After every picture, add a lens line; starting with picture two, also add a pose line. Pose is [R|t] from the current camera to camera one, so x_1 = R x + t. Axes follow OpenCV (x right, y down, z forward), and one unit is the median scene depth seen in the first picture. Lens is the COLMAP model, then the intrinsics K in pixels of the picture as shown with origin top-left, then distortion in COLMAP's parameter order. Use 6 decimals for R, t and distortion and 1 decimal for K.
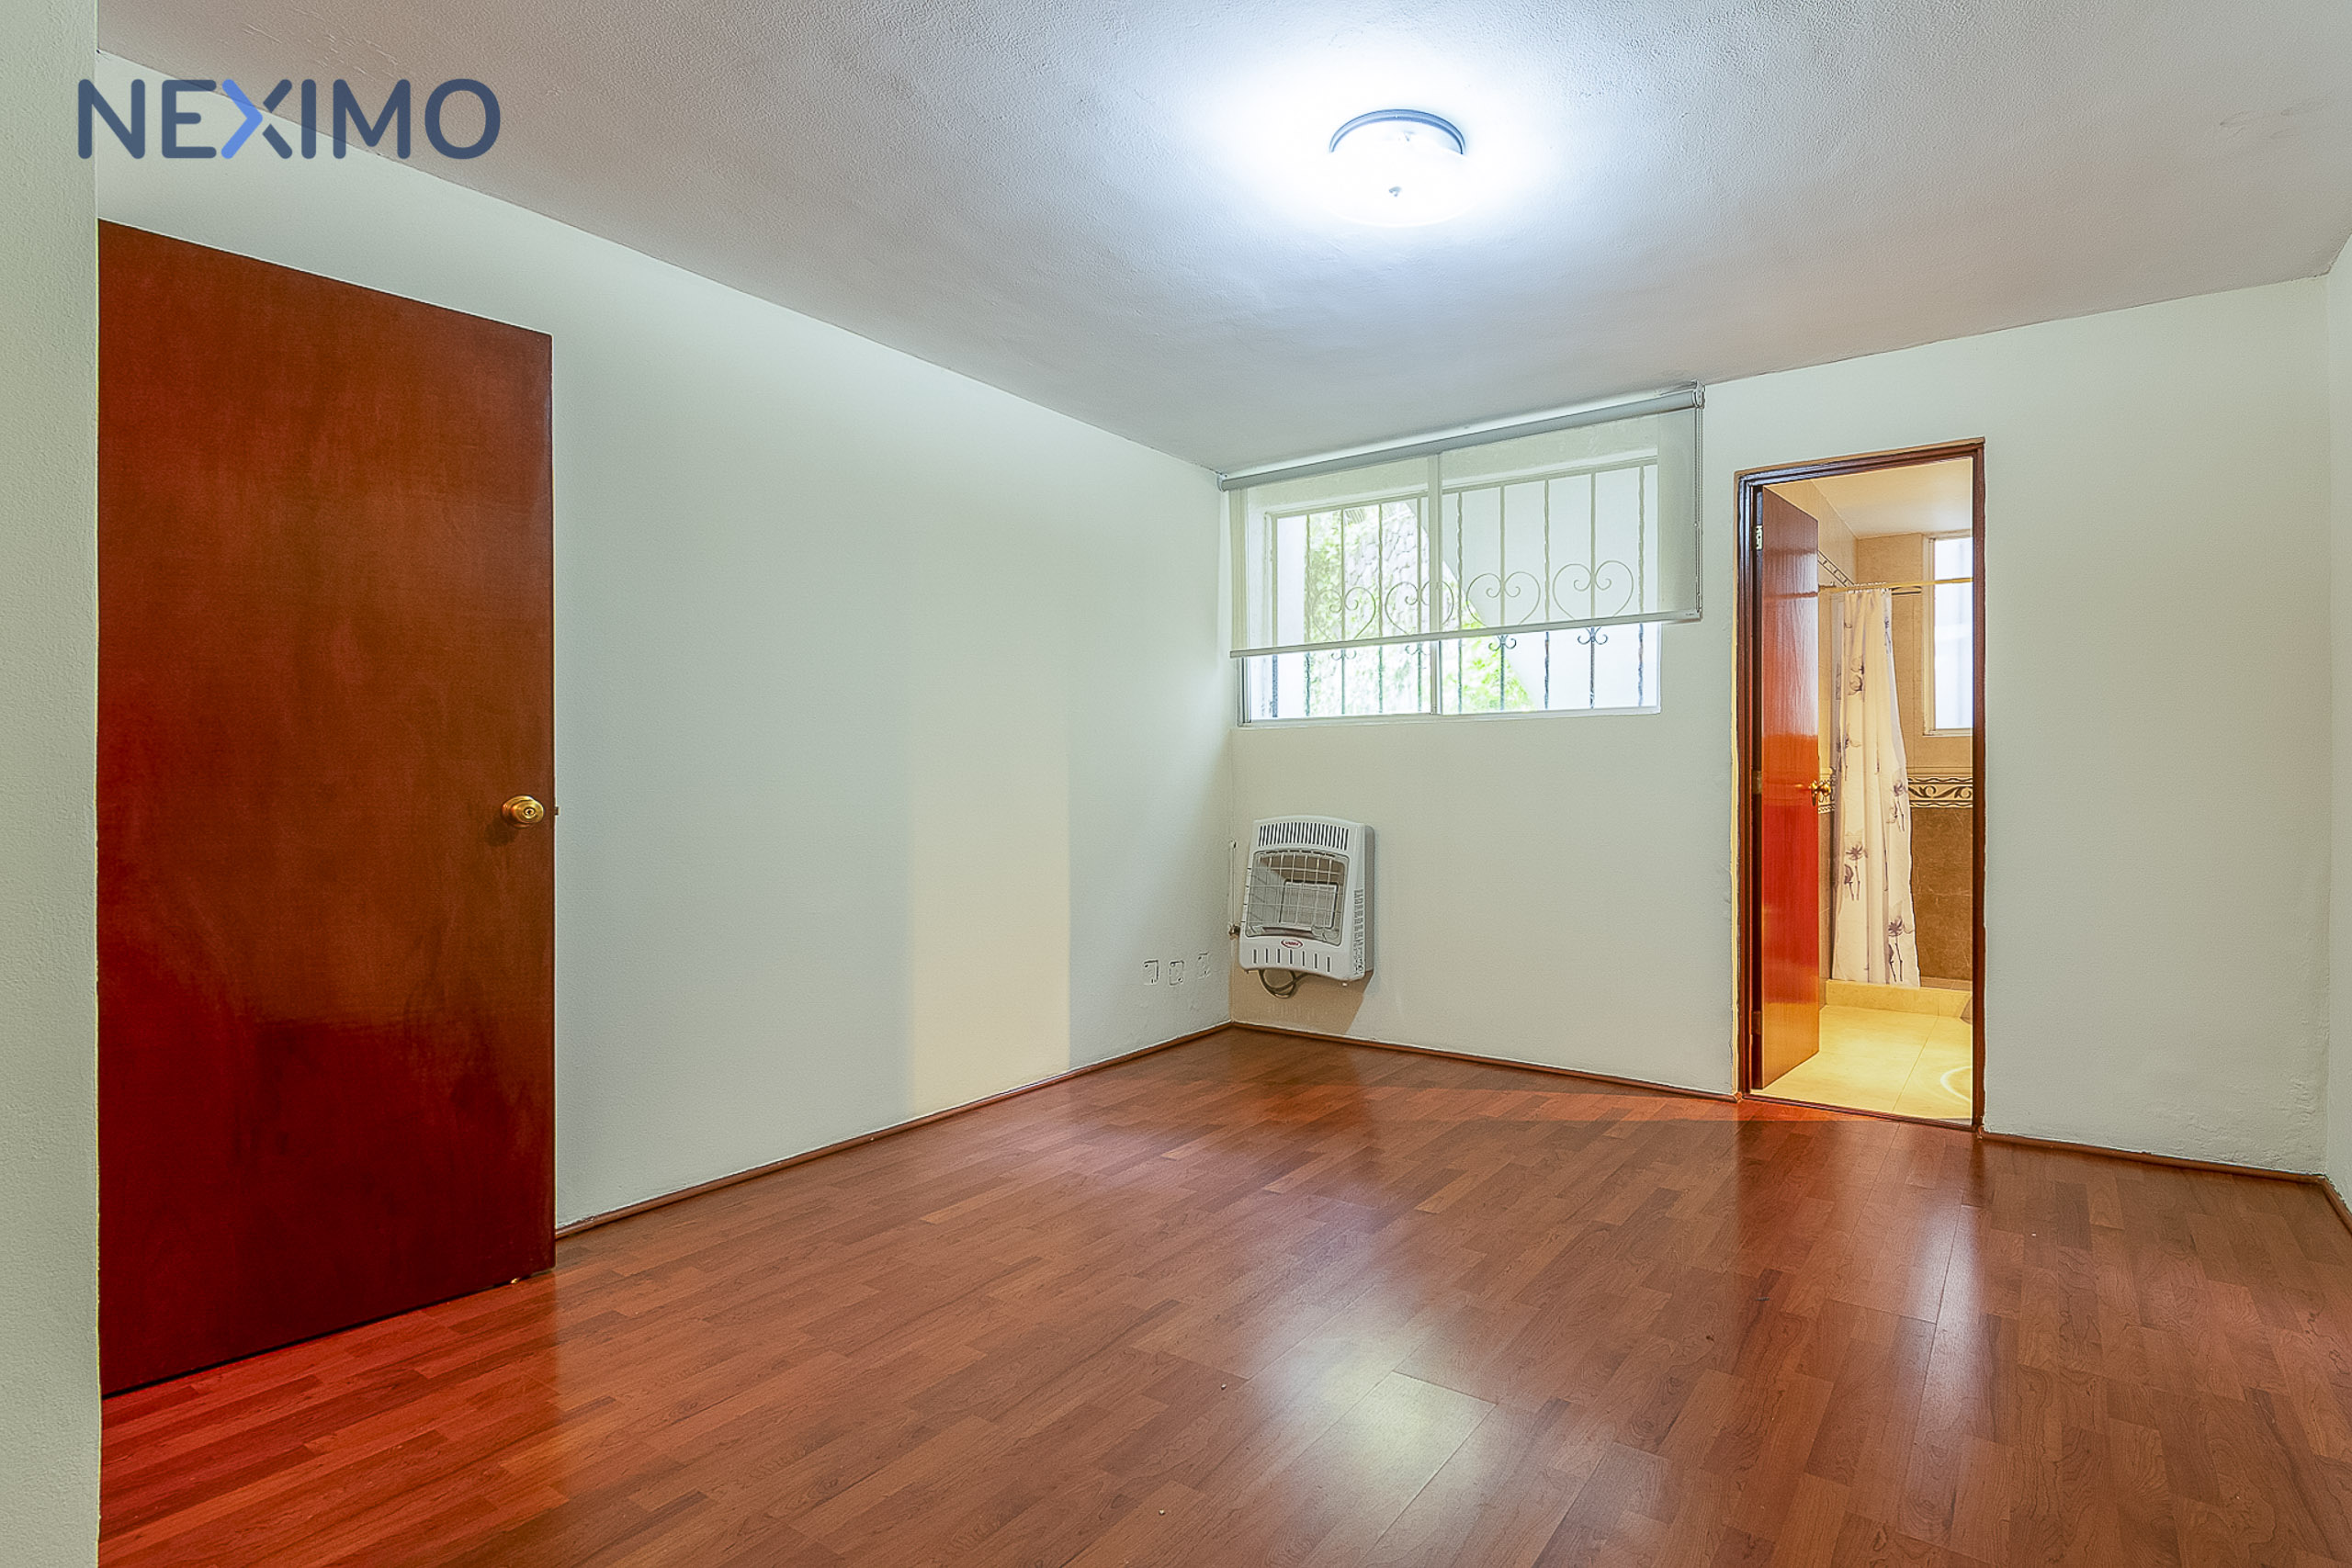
lens RADIAL K [[1170.0, 0, 1176.0], [0, 1170.0, 784.0], [0, 0, 1]] dist [0.001483, 0.000344]
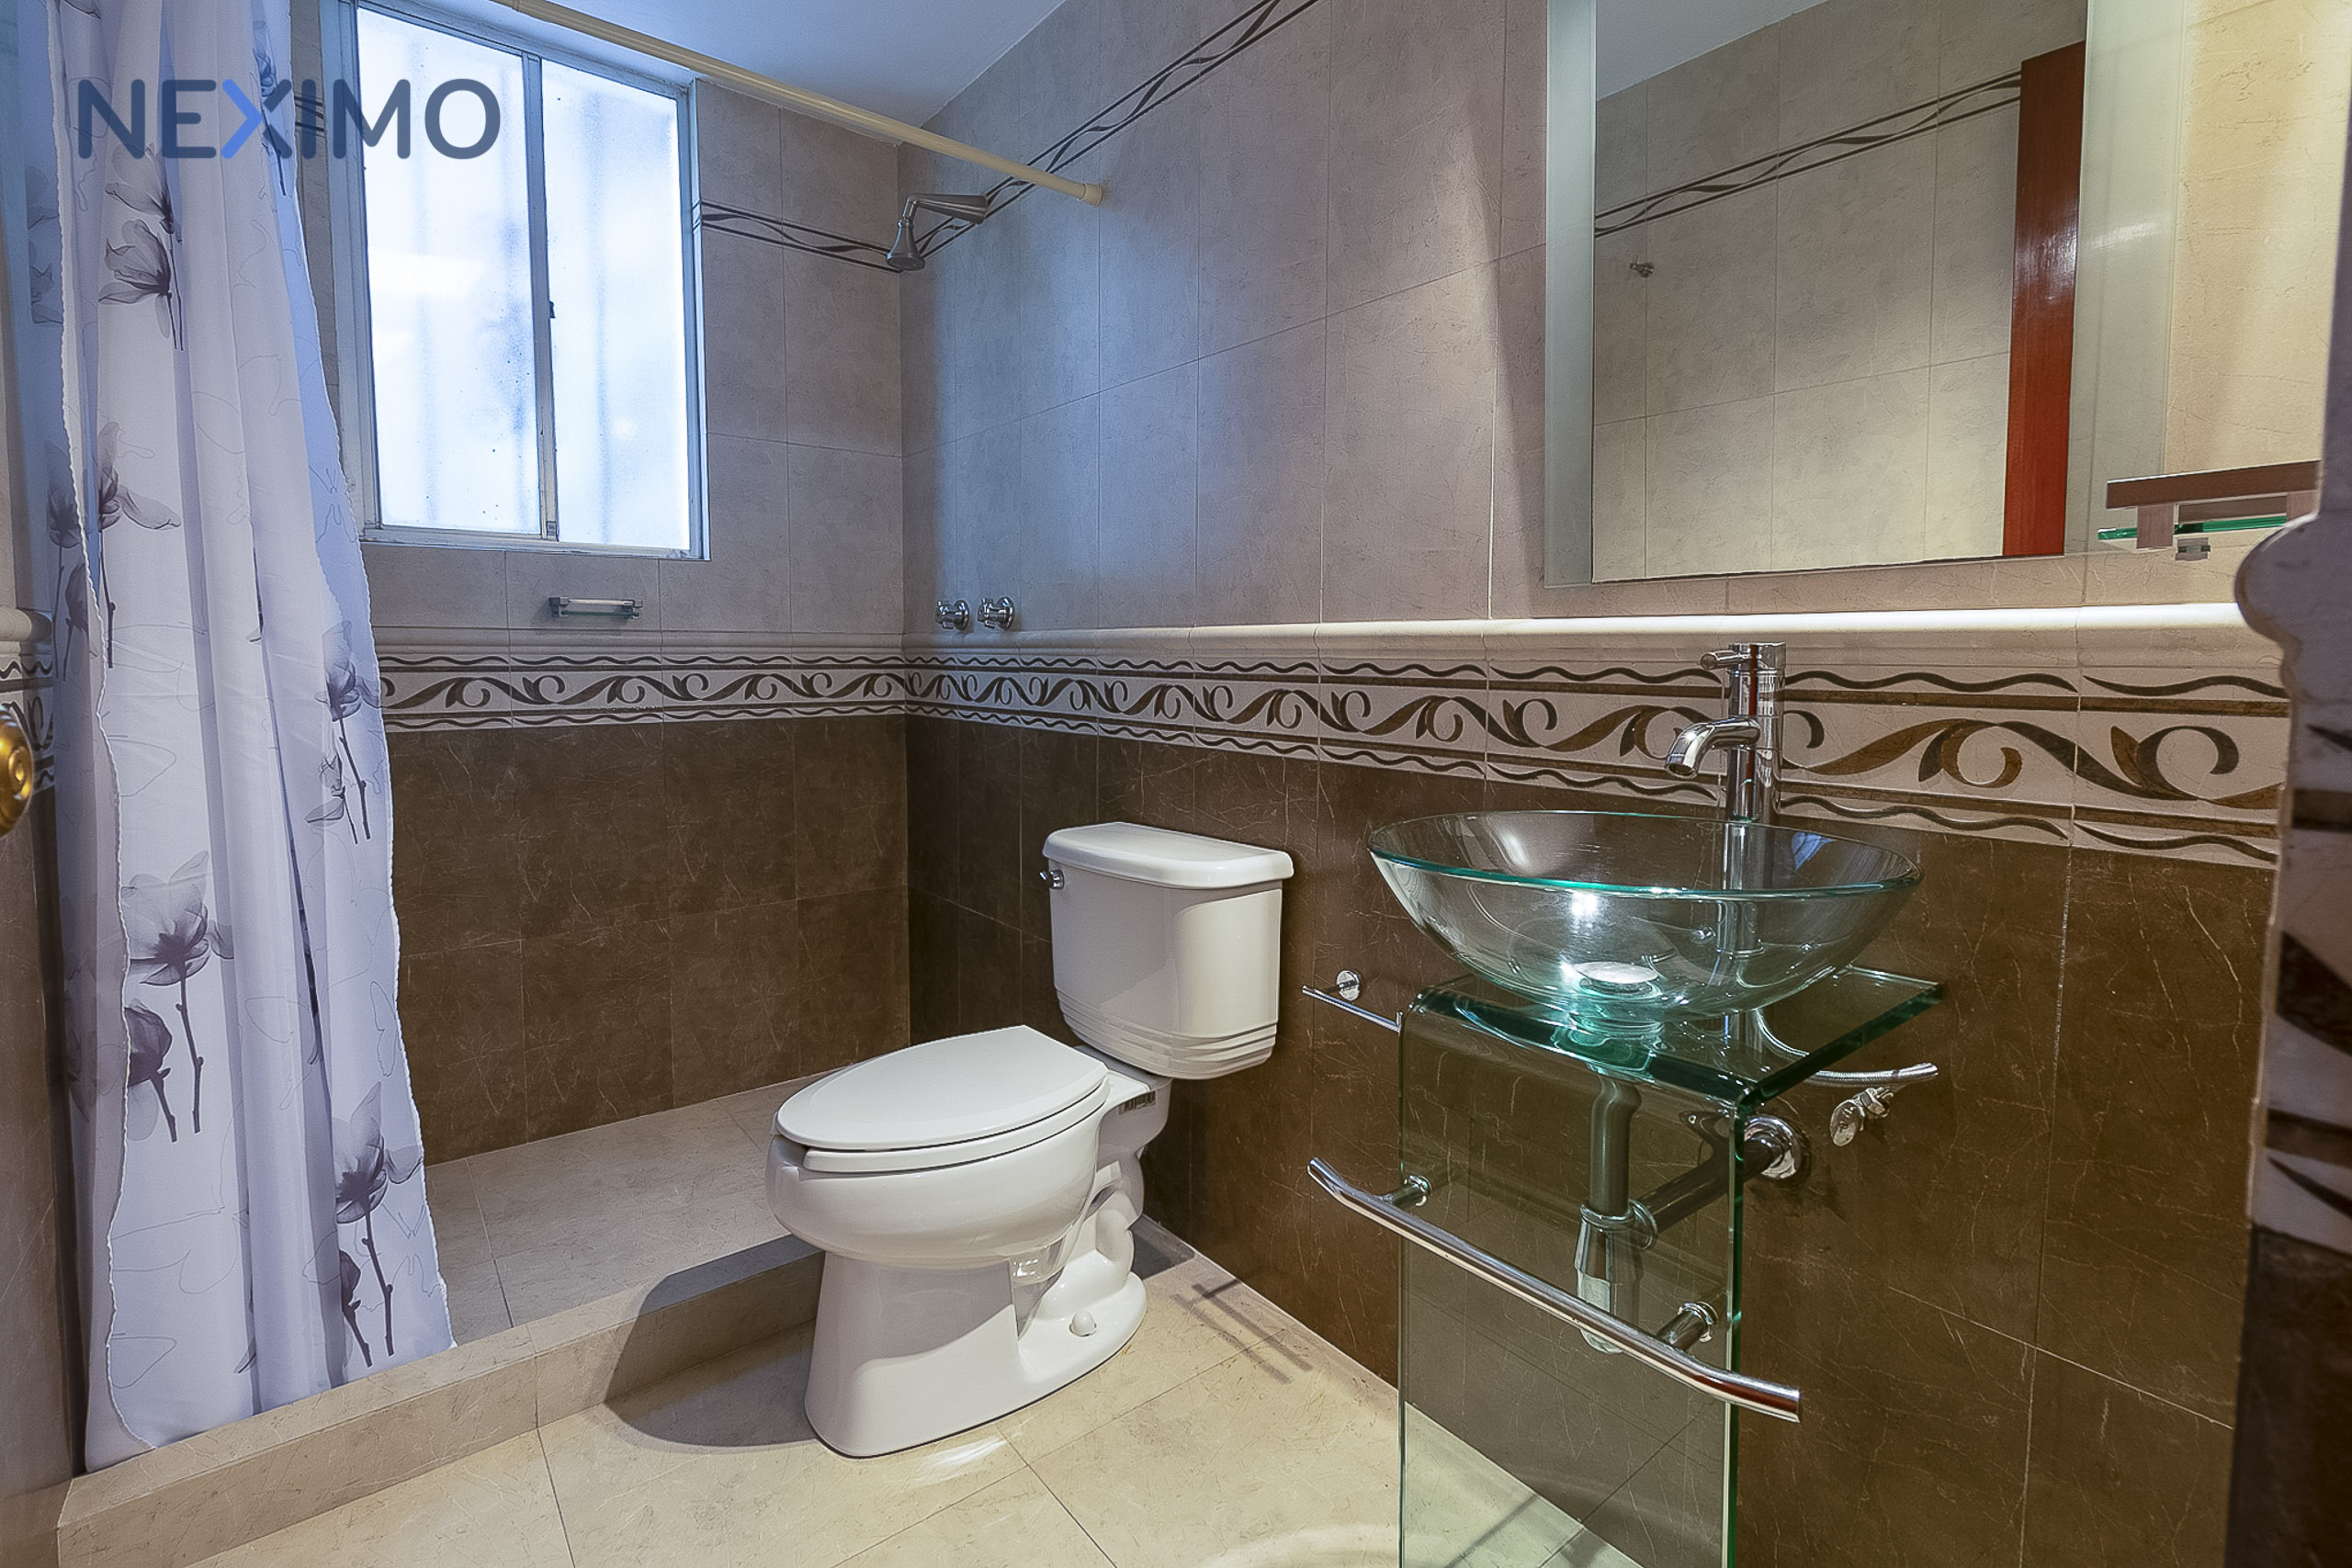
lens RADIAL K [[1058.7, 0, 1191.3], [0, 1058.7, 736.2], [0, 0, 1]] dist [-0.000472, 0.000052]
pose [[0.287620, -0.057405, 0.956023, 0.530711], [0.001478, 0.998228, 0.059495, -0.000520], [-0.957744, -0.015699, 0.287195, 0.900307]]
